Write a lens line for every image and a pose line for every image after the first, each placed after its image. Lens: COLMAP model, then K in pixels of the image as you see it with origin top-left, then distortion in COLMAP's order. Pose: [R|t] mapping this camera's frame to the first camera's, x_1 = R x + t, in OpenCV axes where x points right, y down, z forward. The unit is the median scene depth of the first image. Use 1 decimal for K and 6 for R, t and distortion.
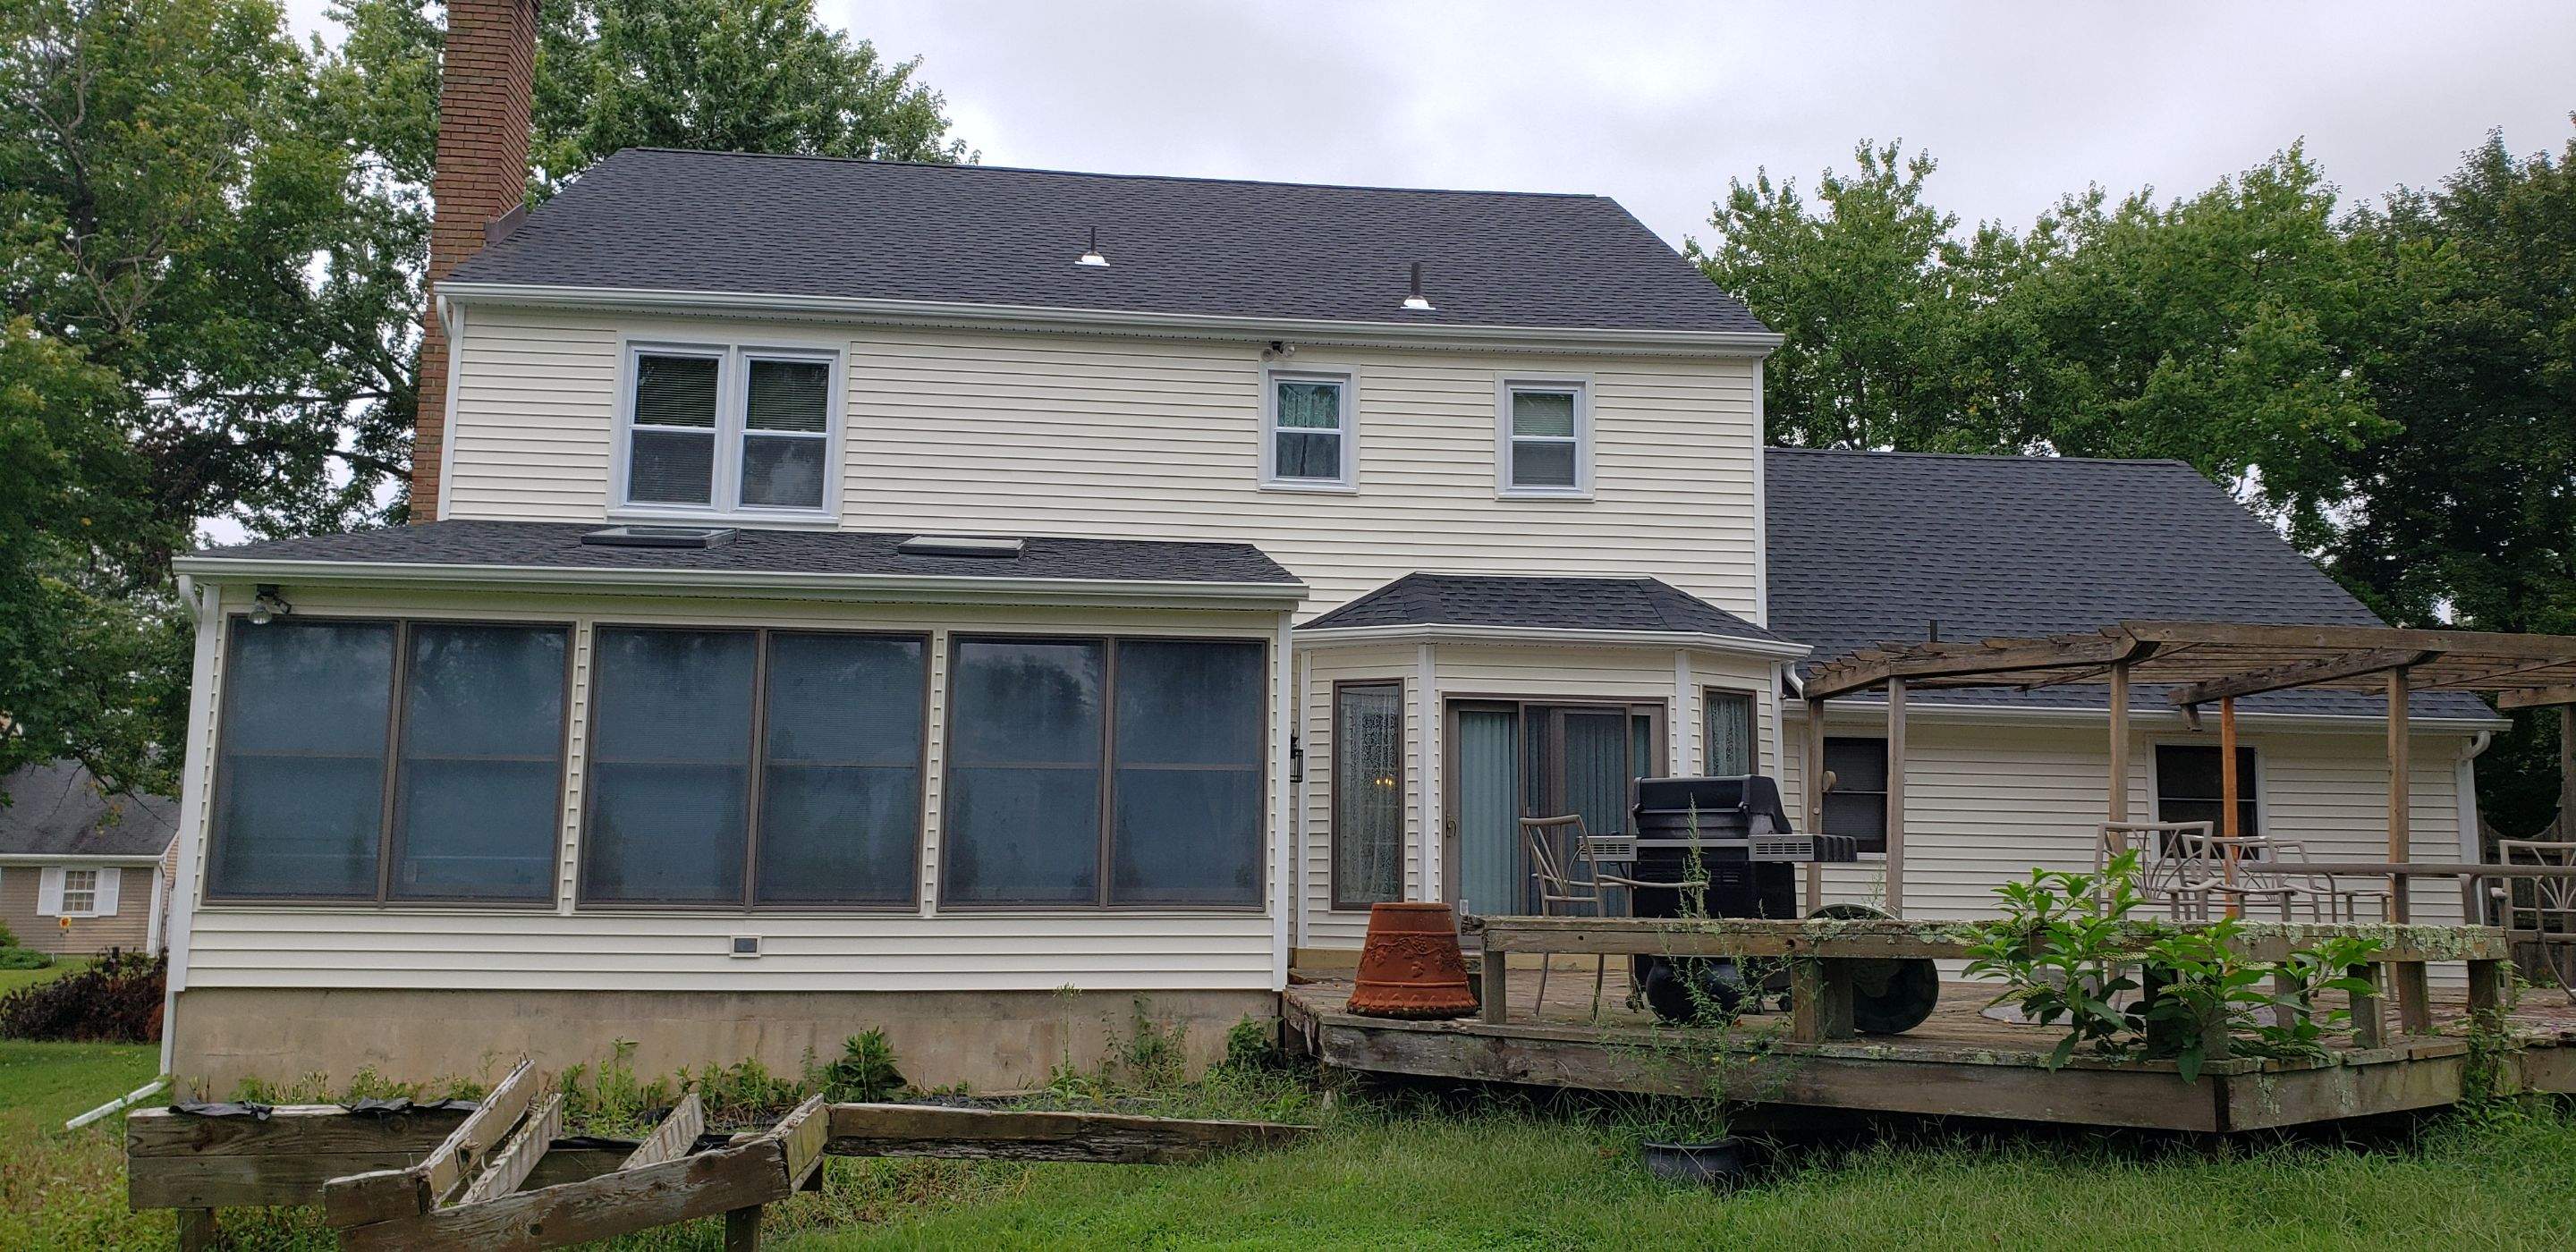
lens RADIAL K [[1998.3, 0, 1327.4], [0, 1998.3, 611.1], [0, 0, 1]] dist [0.075111, -0.102531]
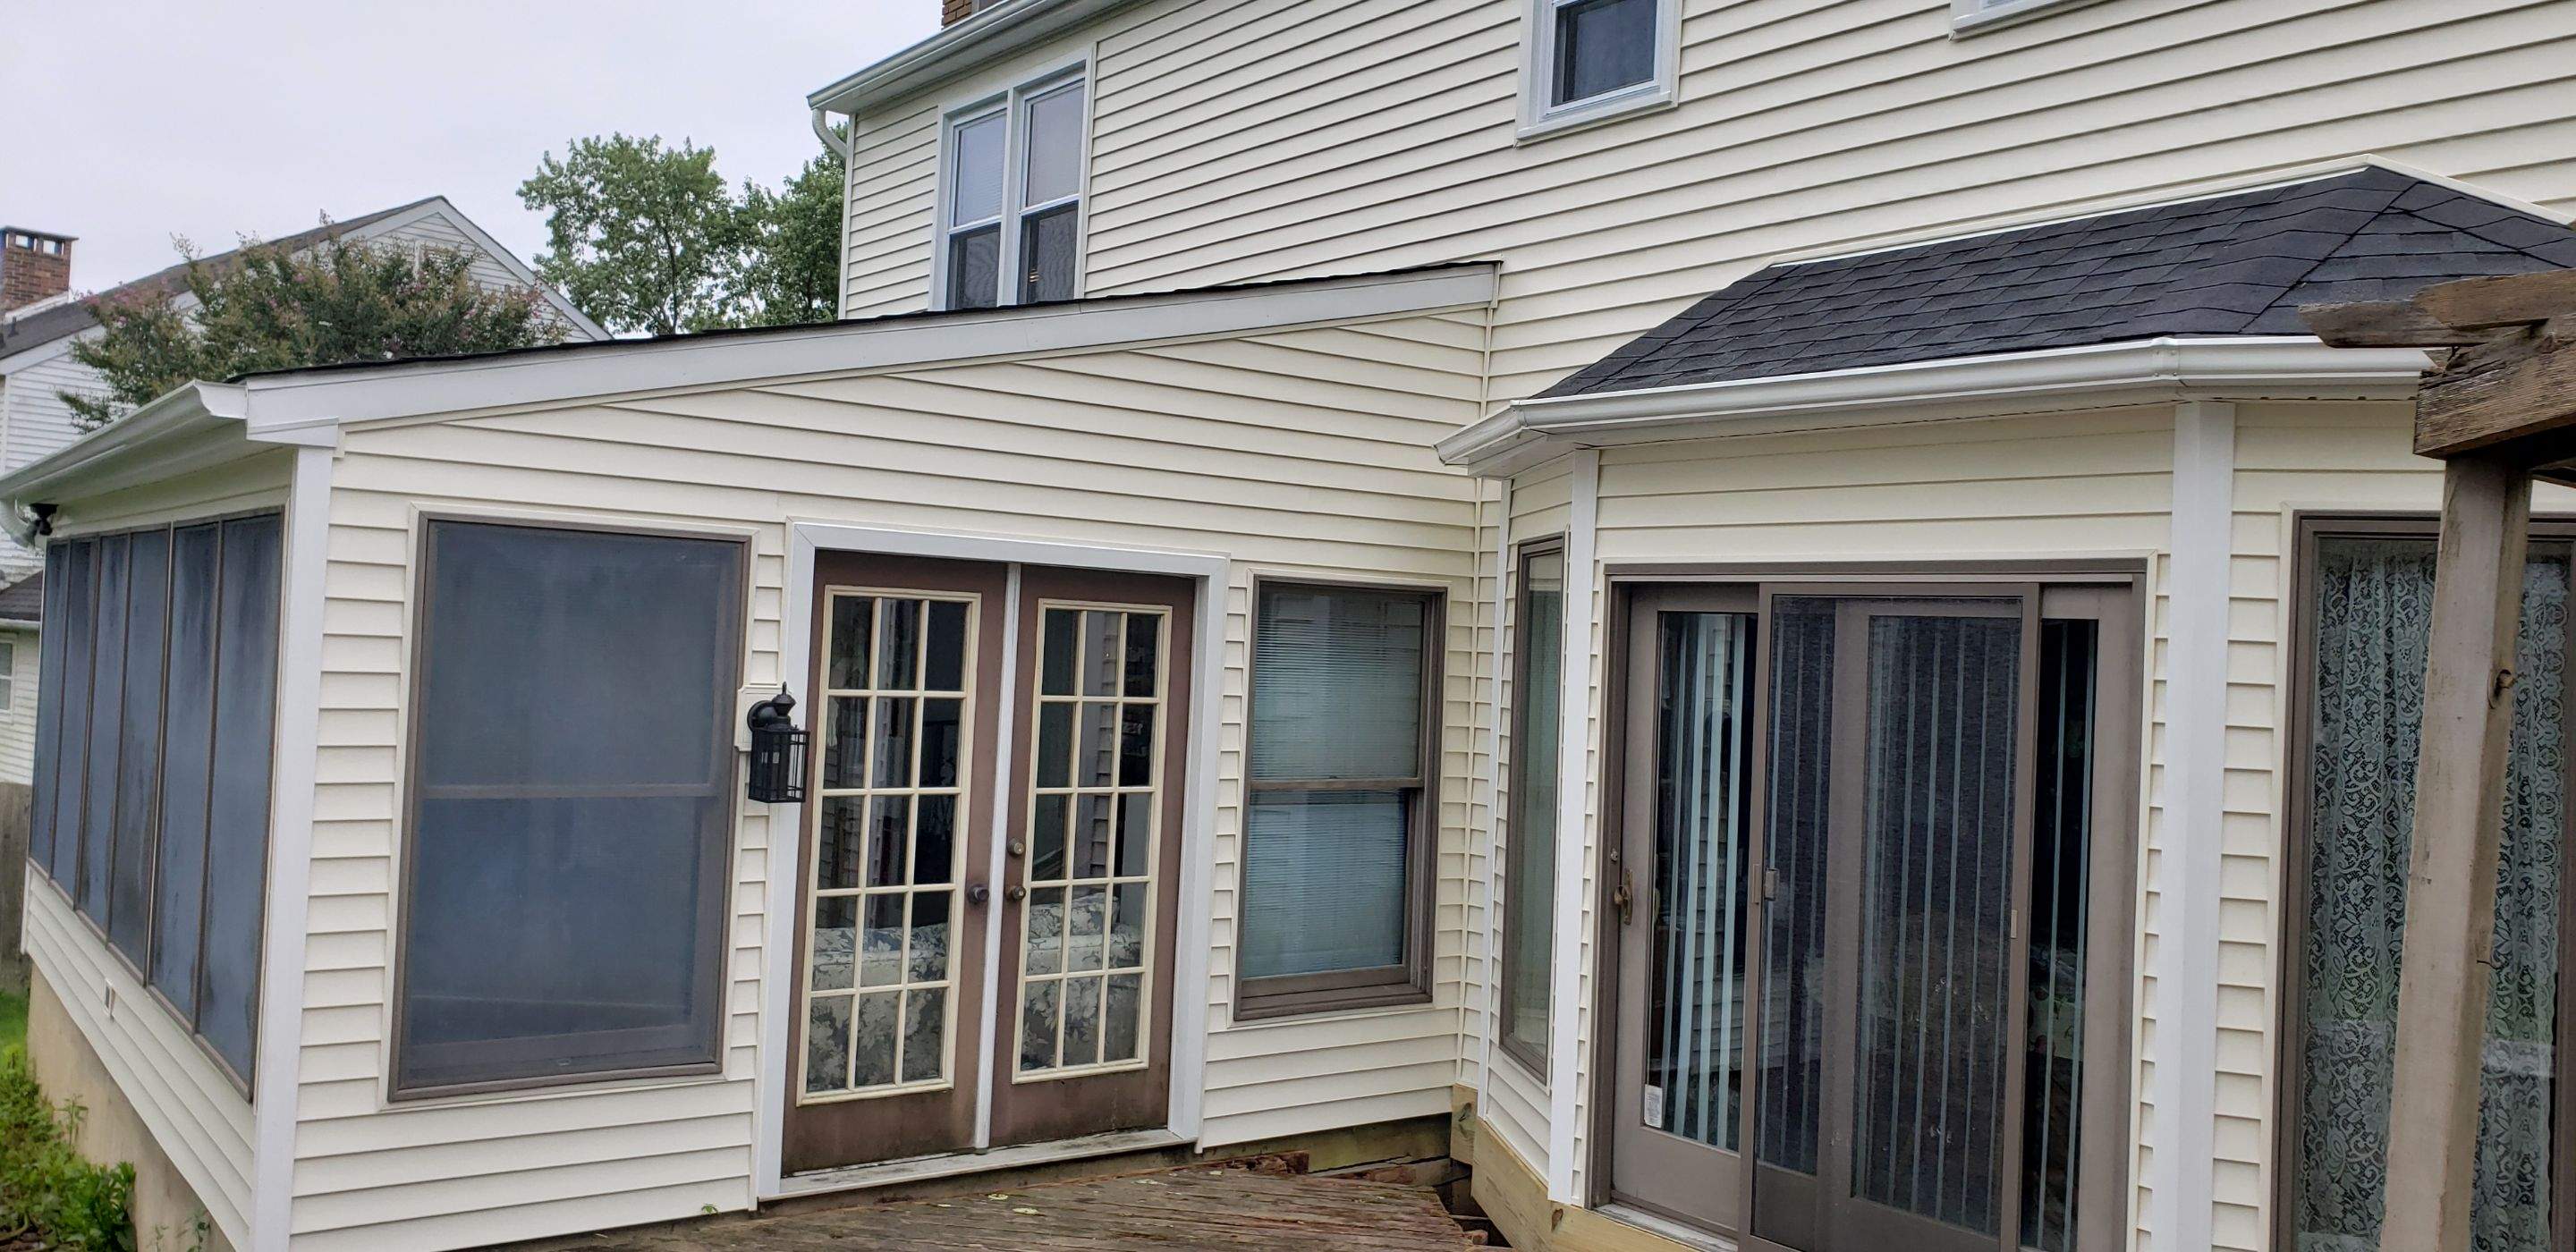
lens RADIAL K [[1998.3, 0, 1300.8], [0, 1998.3, 633.0], [0, 0, 1]] dist [0.075111, -0.102531]
pose [[0.520439, 0.005984, -0.853878, 0.362971], [0.076864, 0.995588, 0.053826, 0.027362], [0.850433, -0.093646, 0.517682, 0.720634]]
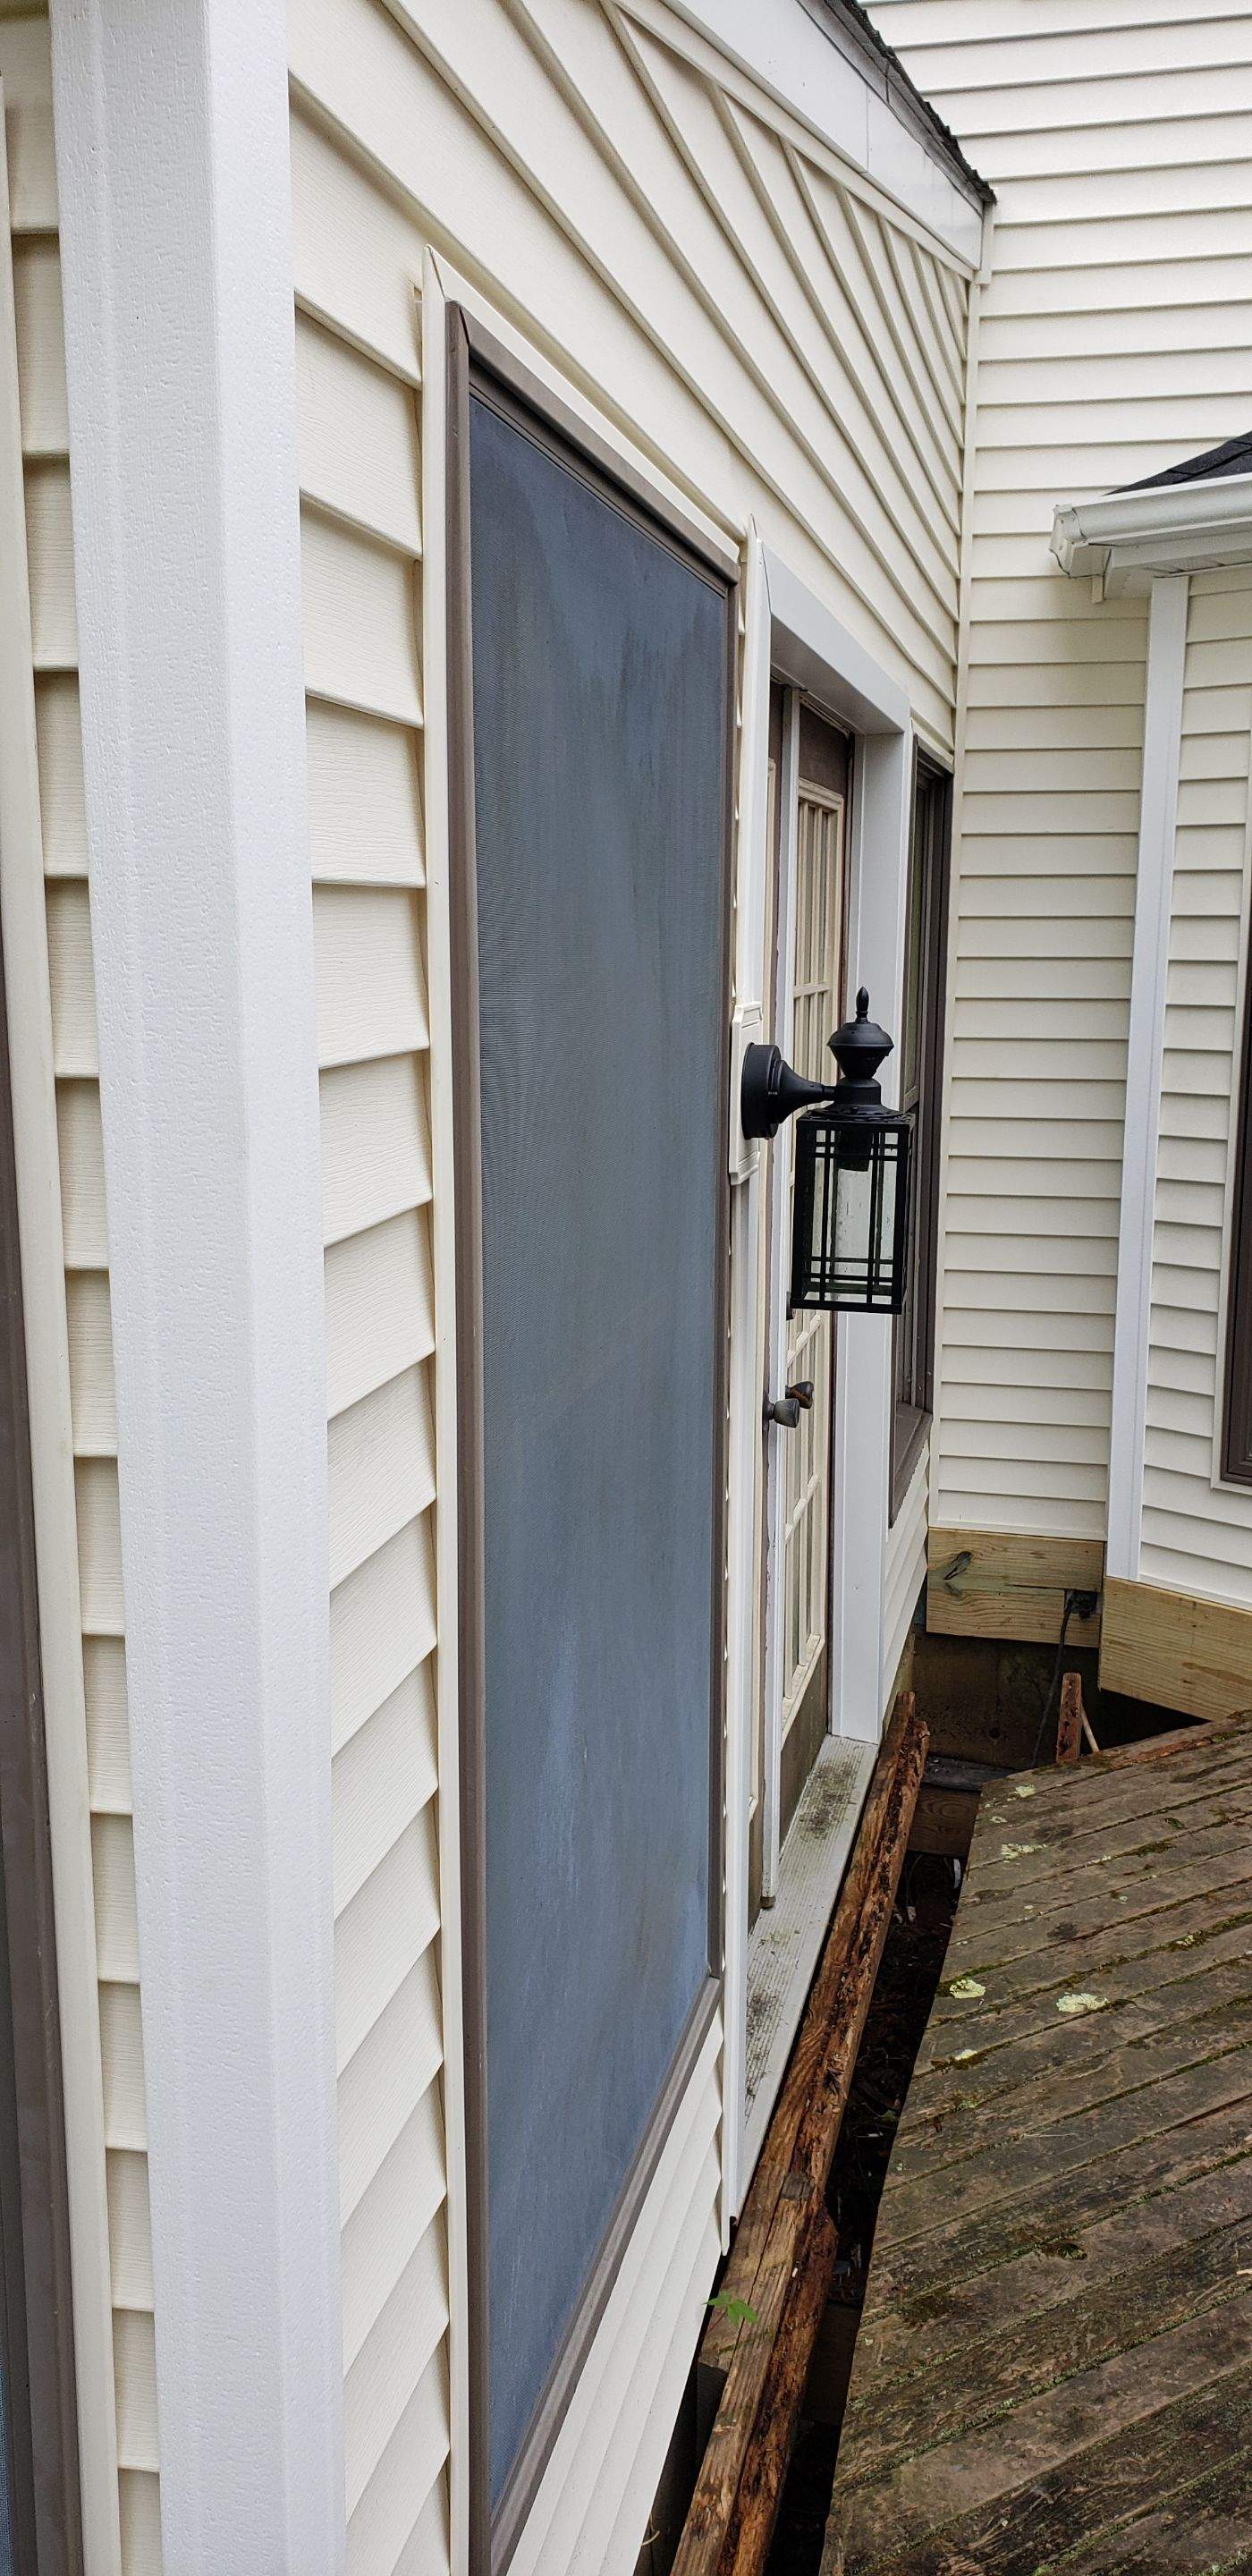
lens RADIAL K [[1998.3, 0, 672.7], [0, 1998.3, 1346.8], [0, 0, 1]] dist [0.075111, -0.102531]
pose [[0.945869, 0.066528, -0.317658, 0.016949], [0.044610, 0.942825, 0.330290, 0.026285], [0.321469, -0.326582, 0.888821, 0.696208]]
